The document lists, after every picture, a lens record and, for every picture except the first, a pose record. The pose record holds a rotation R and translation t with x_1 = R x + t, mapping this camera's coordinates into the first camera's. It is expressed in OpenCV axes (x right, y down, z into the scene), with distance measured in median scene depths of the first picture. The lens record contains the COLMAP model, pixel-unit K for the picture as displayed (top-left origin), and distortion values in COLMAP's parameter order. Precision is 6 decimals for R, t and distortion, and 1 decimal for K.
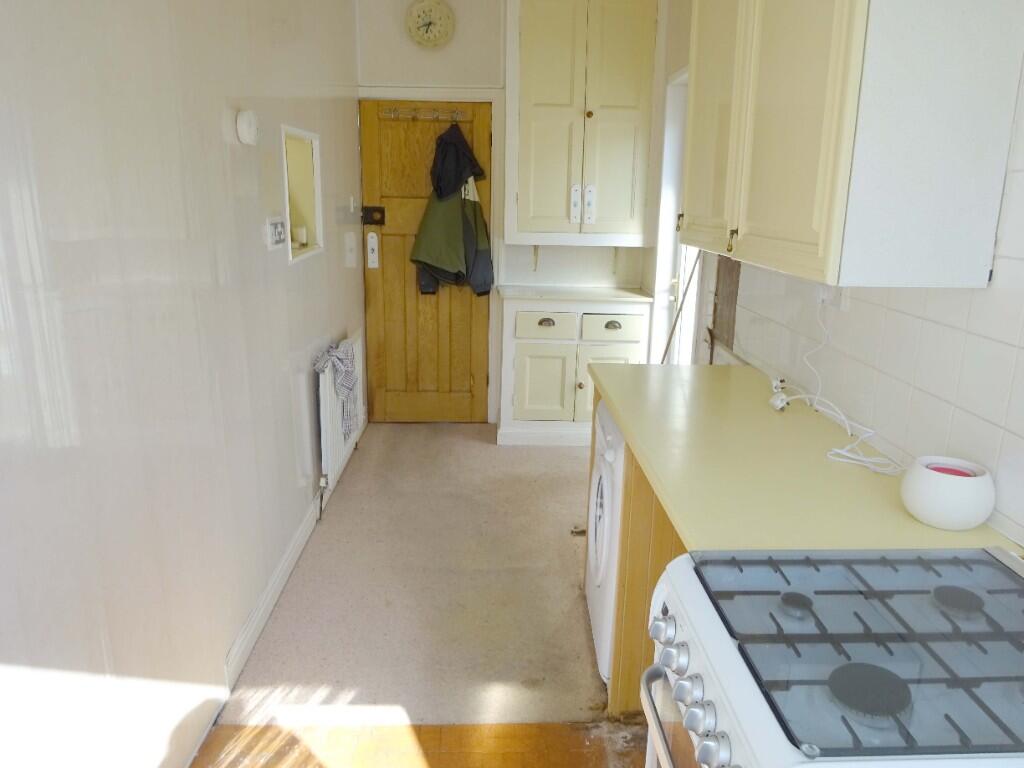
lens RADIAL K [[742.3, 0, 512.7], [0, 742.3, 381.2], [0, 0, 1]] dist [-0.012377, 0.005390]
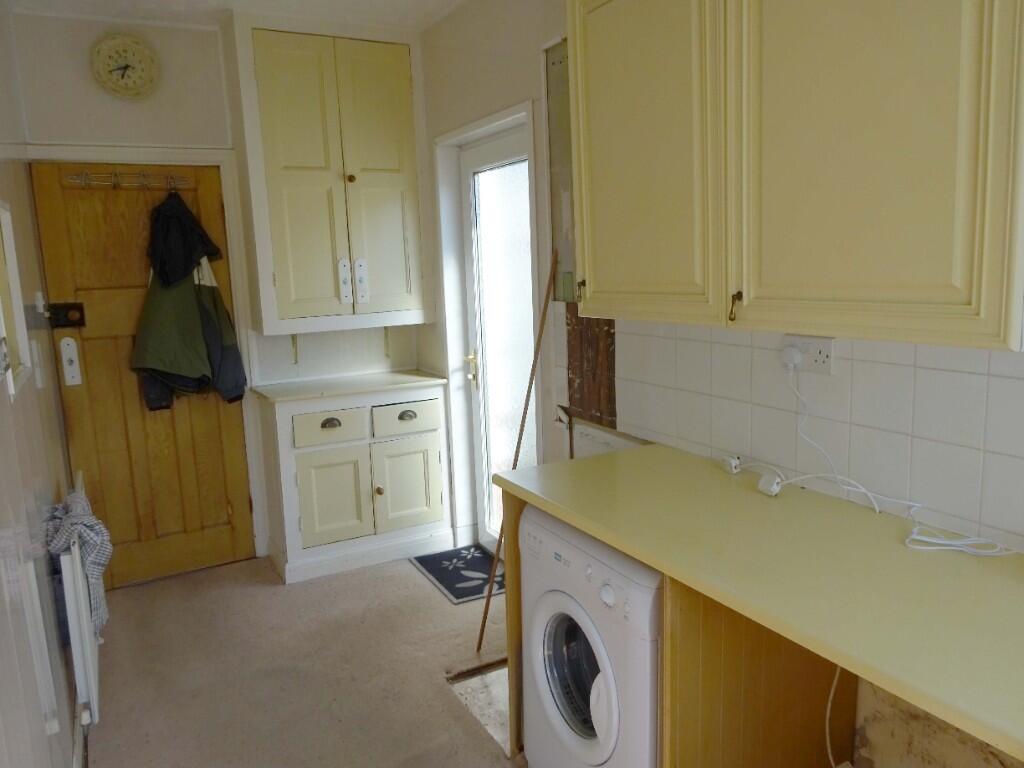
lens RADIAL K [[742.3, 0, 512.9], [0, 742.3, 383.7], [0, 0, 1]] dist [-0.012377, 0.005390]
pose [[0.887476, -0.126481, 0.443159, -0.133146], [0.166174, 0.984739, -0.051730, -0.045823], [-0.429853, 0.119550, 0.894949, 0.164184]]
